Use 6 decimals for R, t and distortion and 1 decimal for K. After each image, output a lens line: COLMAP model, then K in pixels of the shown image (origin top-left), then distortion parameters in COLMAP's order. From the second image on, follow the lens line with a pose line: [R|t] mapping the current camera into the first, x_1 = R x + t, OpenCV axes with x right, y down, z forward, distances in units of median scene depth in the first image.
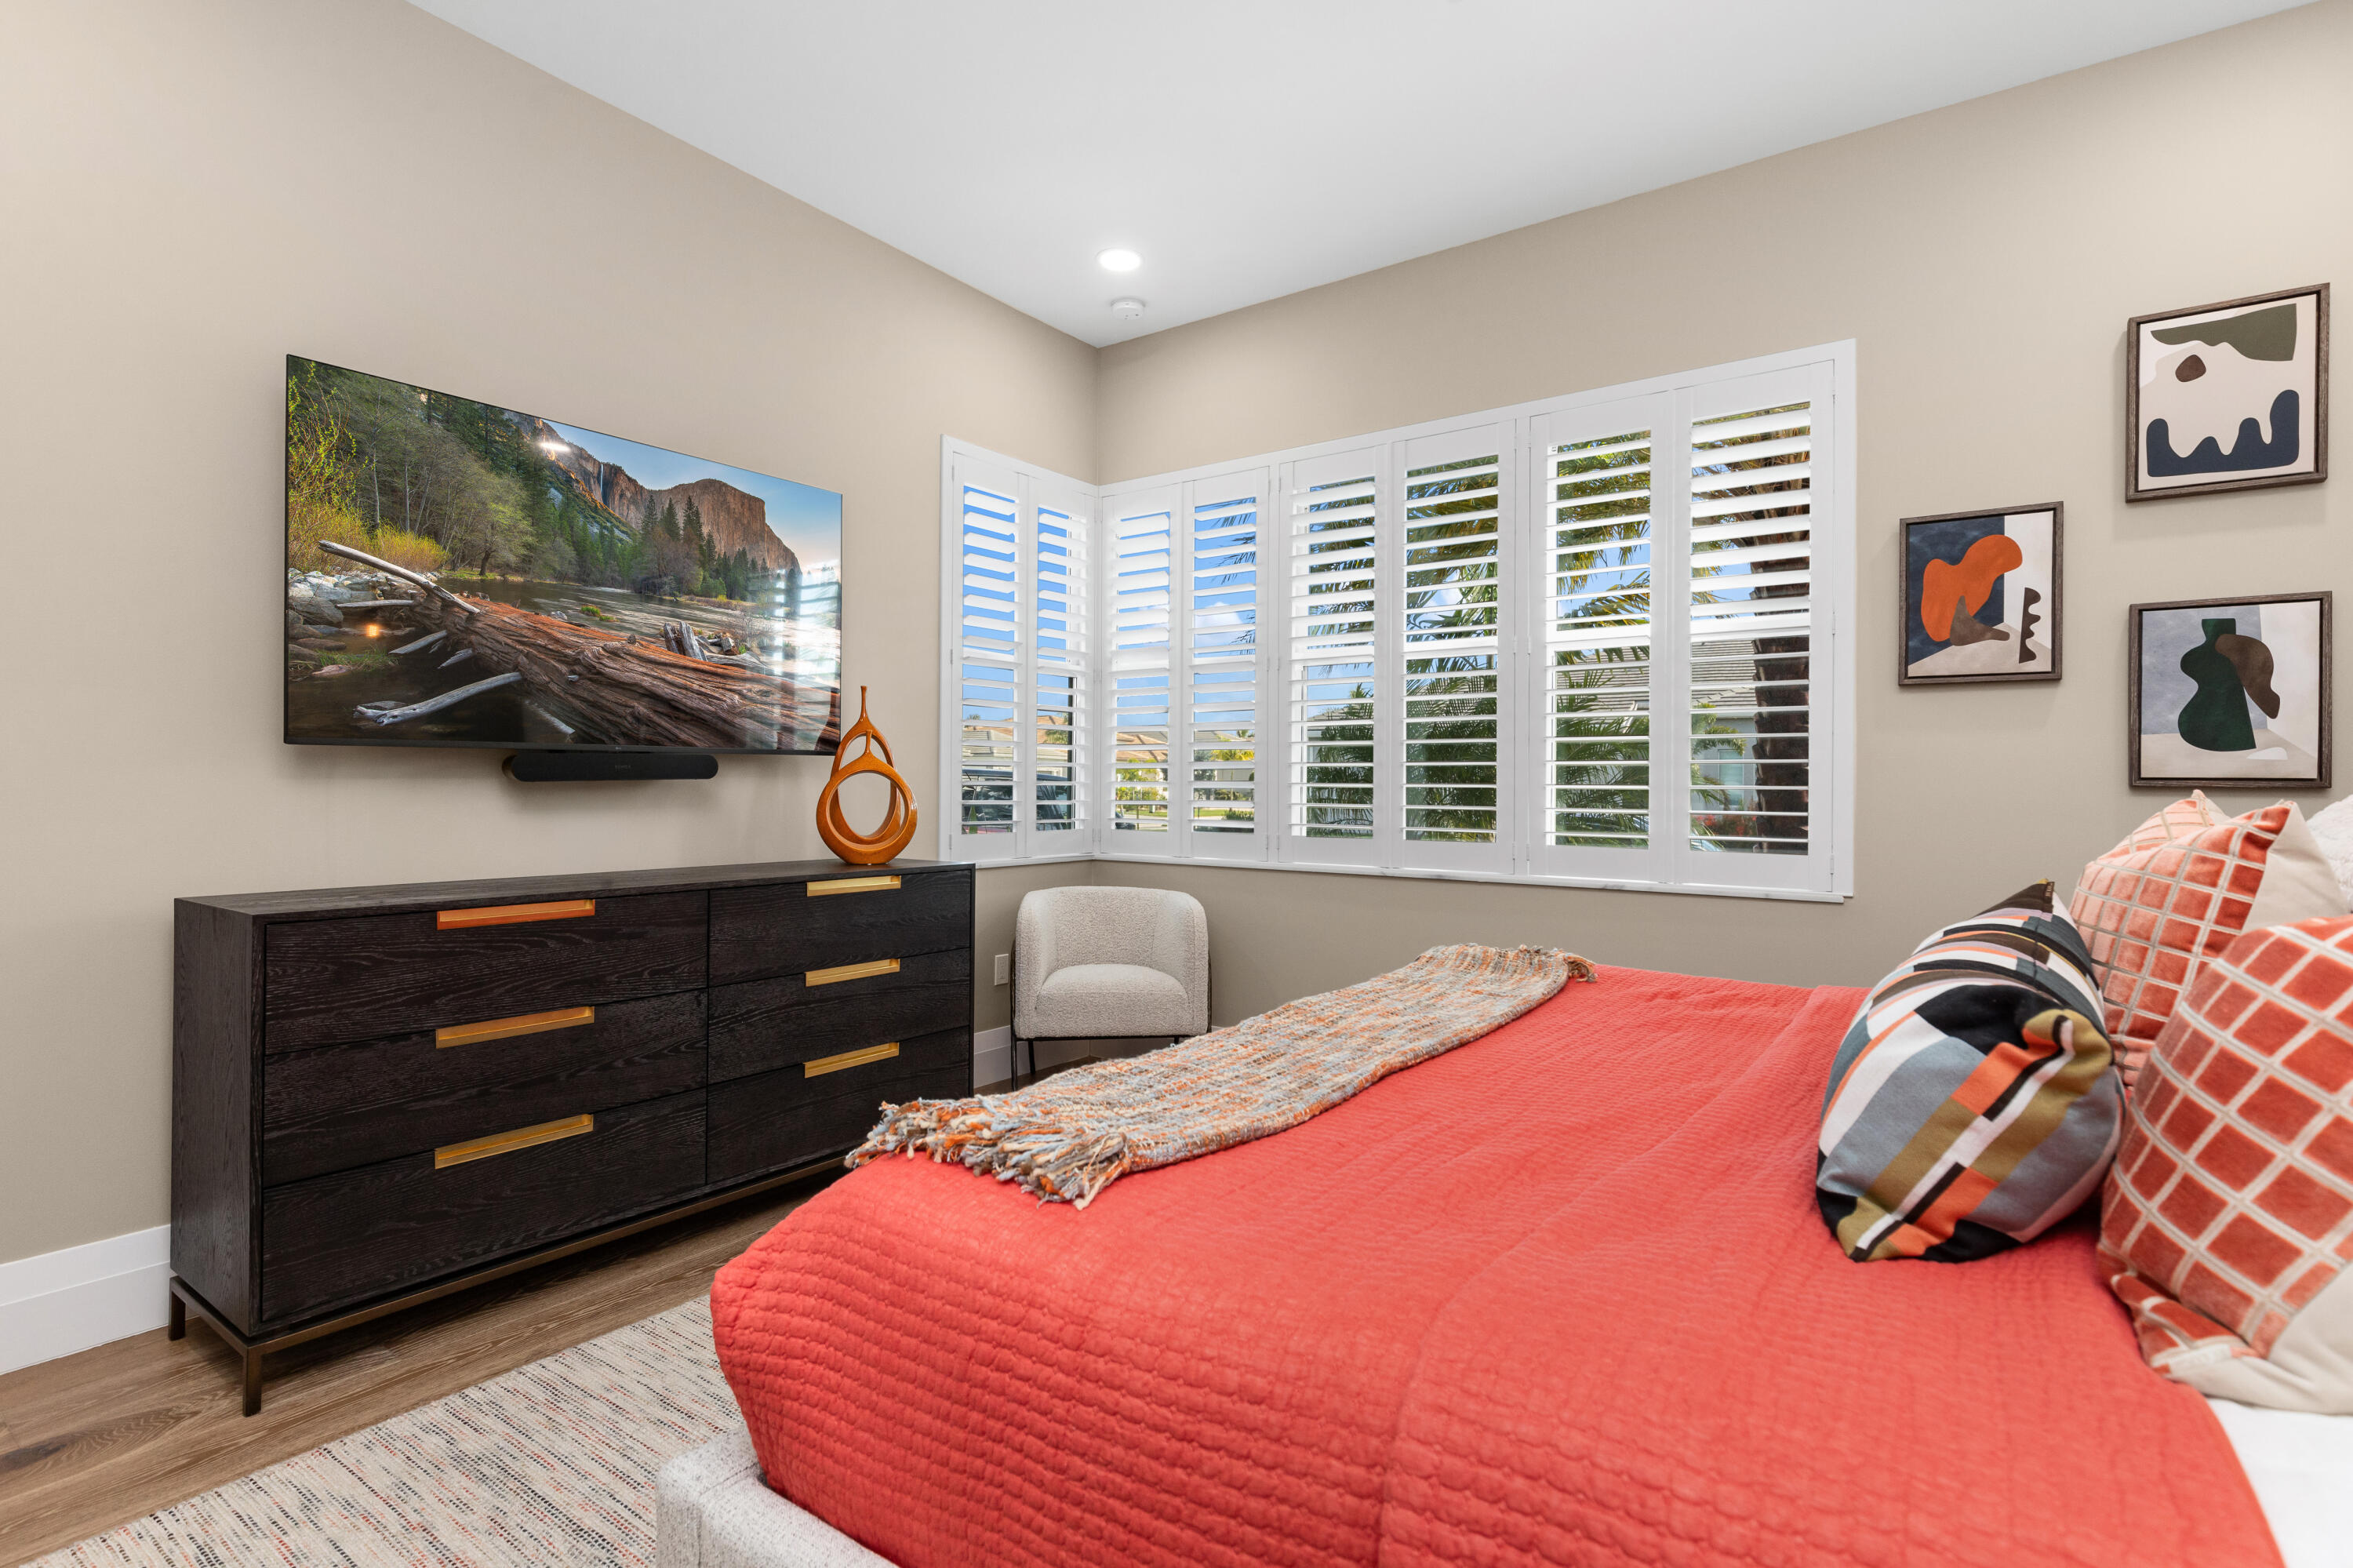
lens RADIAL K [[1107.5, 0, 1164.5], [0, 1107.5, 790.8], [0, 0, 1]] dist [-0.004782, -0.000808]
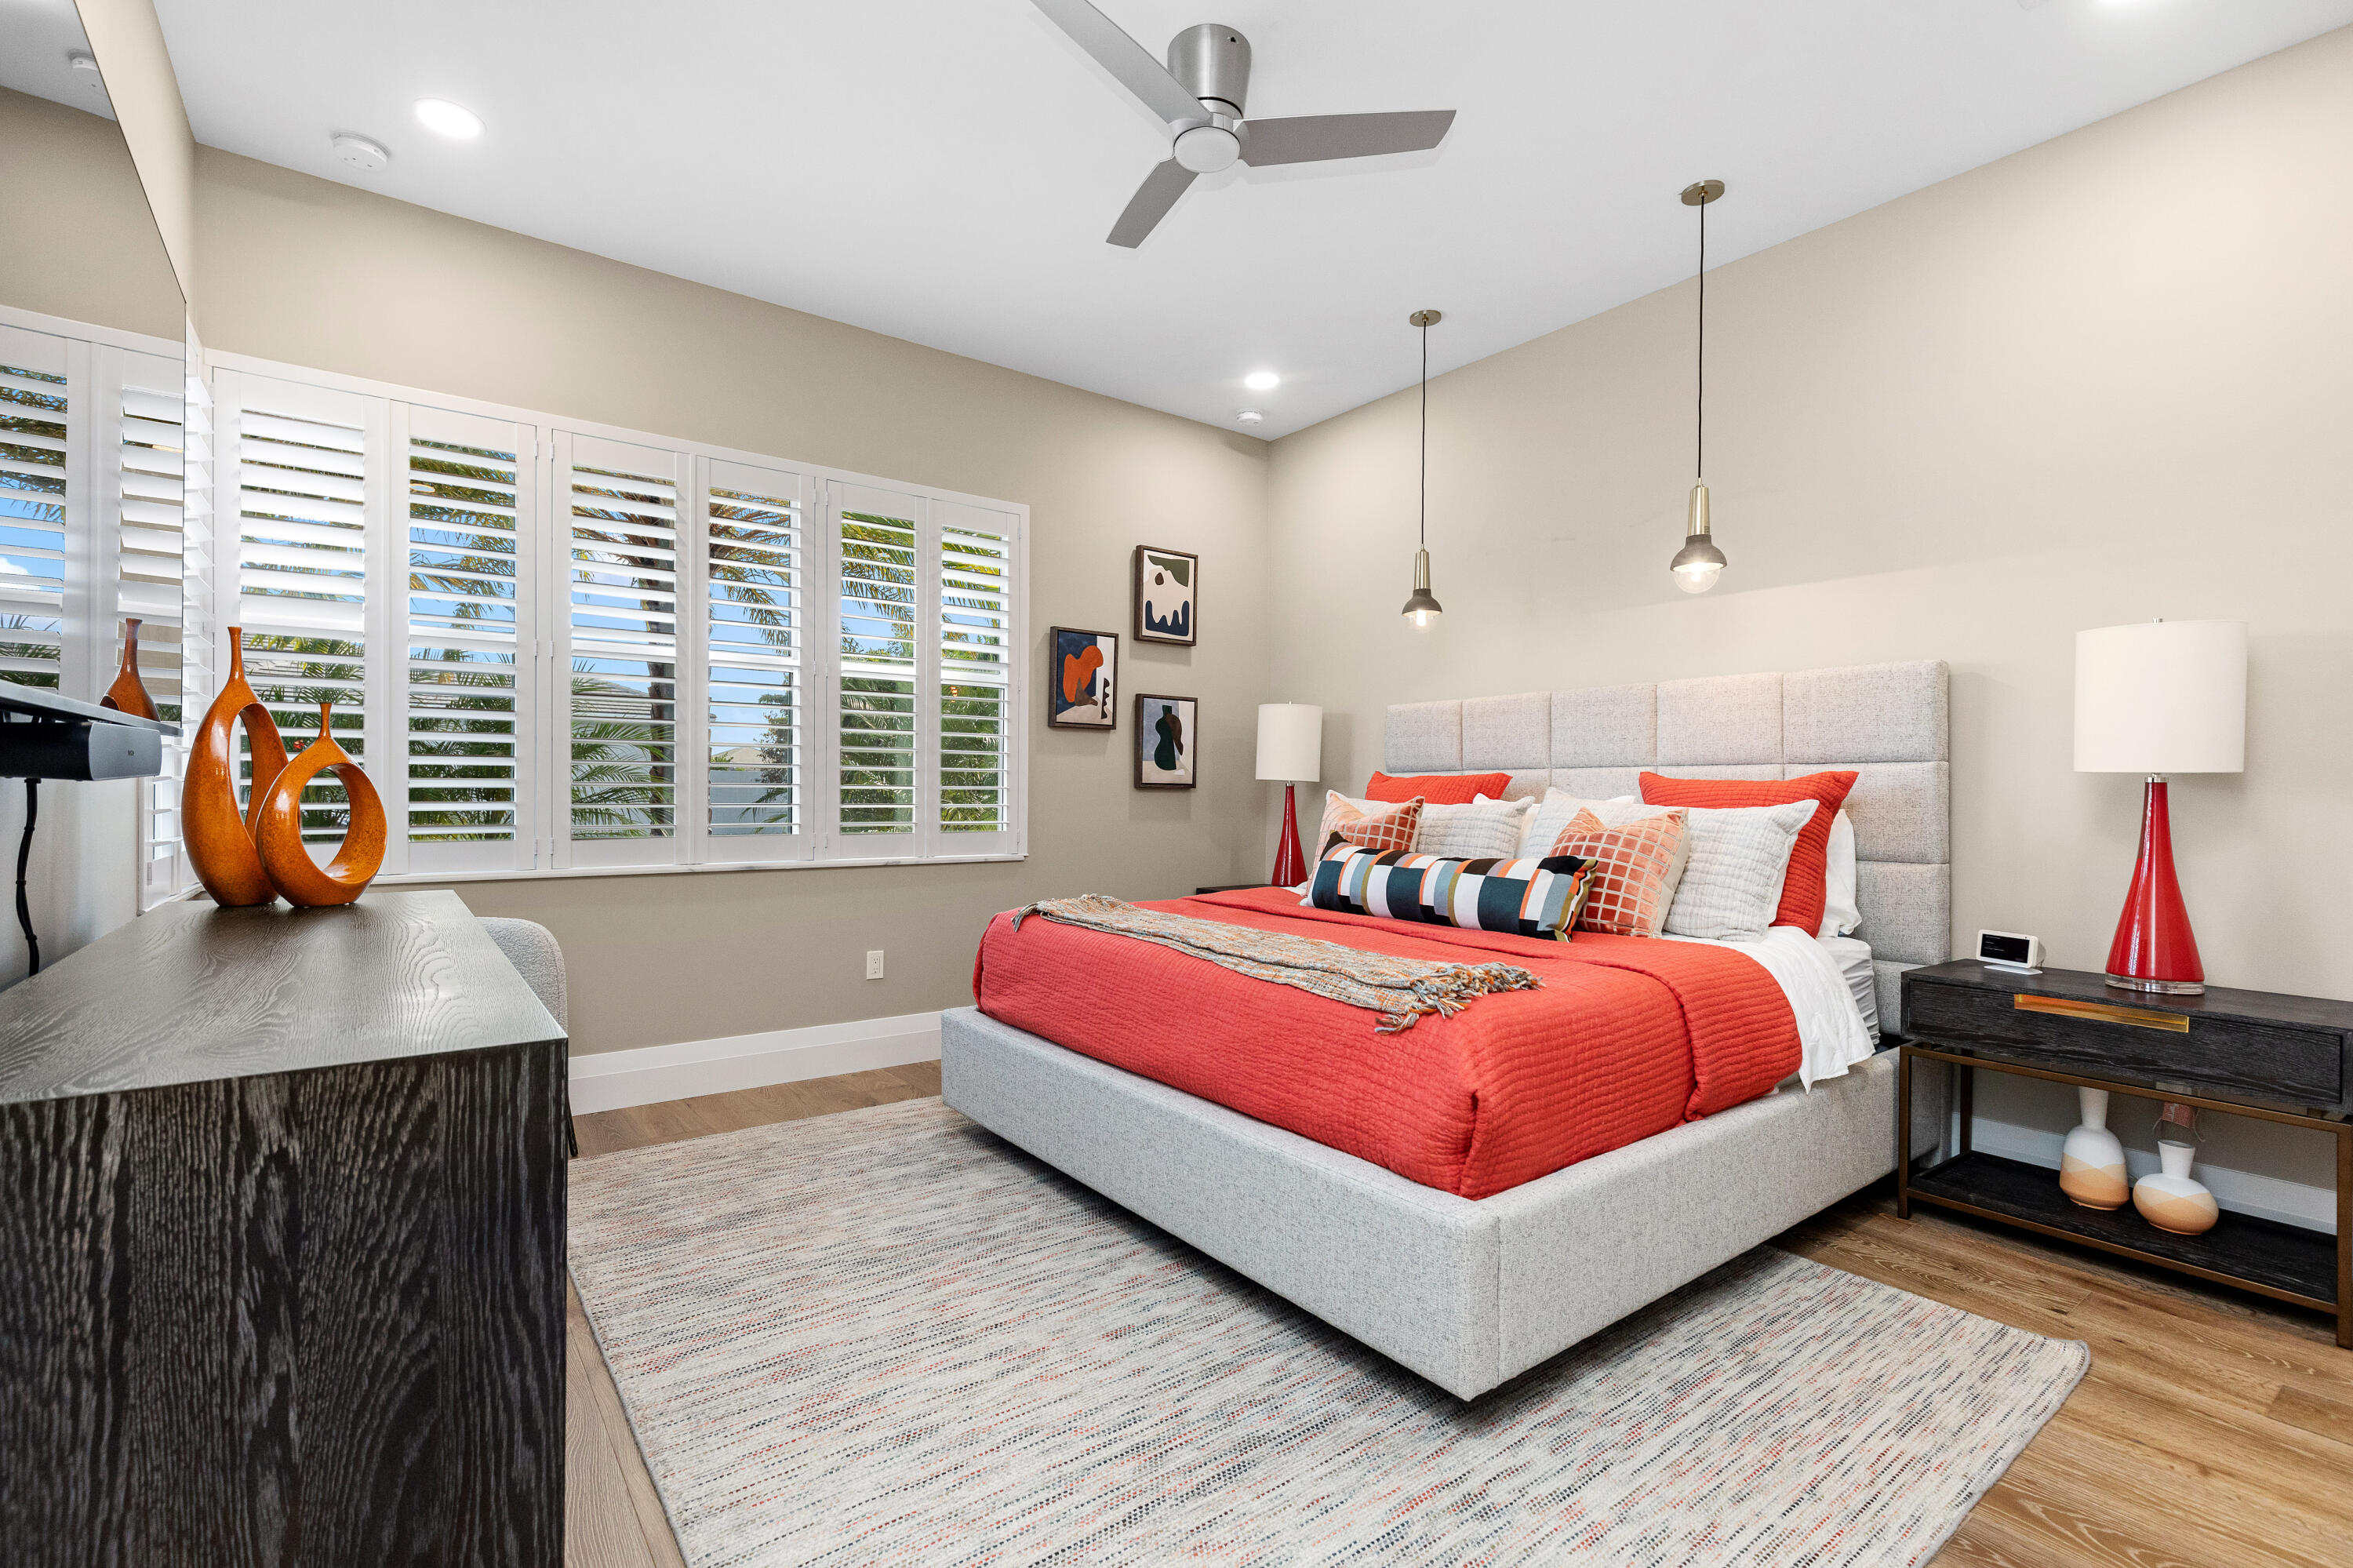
lens RADIAL K [[1058.7, 0, 1160.1], [0, 1058.7, 795.5], [0, 0, 1]] dist [0.007016, -0.000476]
pose [[0.297990, -0.010755, 0.954508, -0.932695], [-0.003696, 0.999916, 0.012421, -0.014015], [-0.954562, -0.007229, 0.297925, 0.431746]]
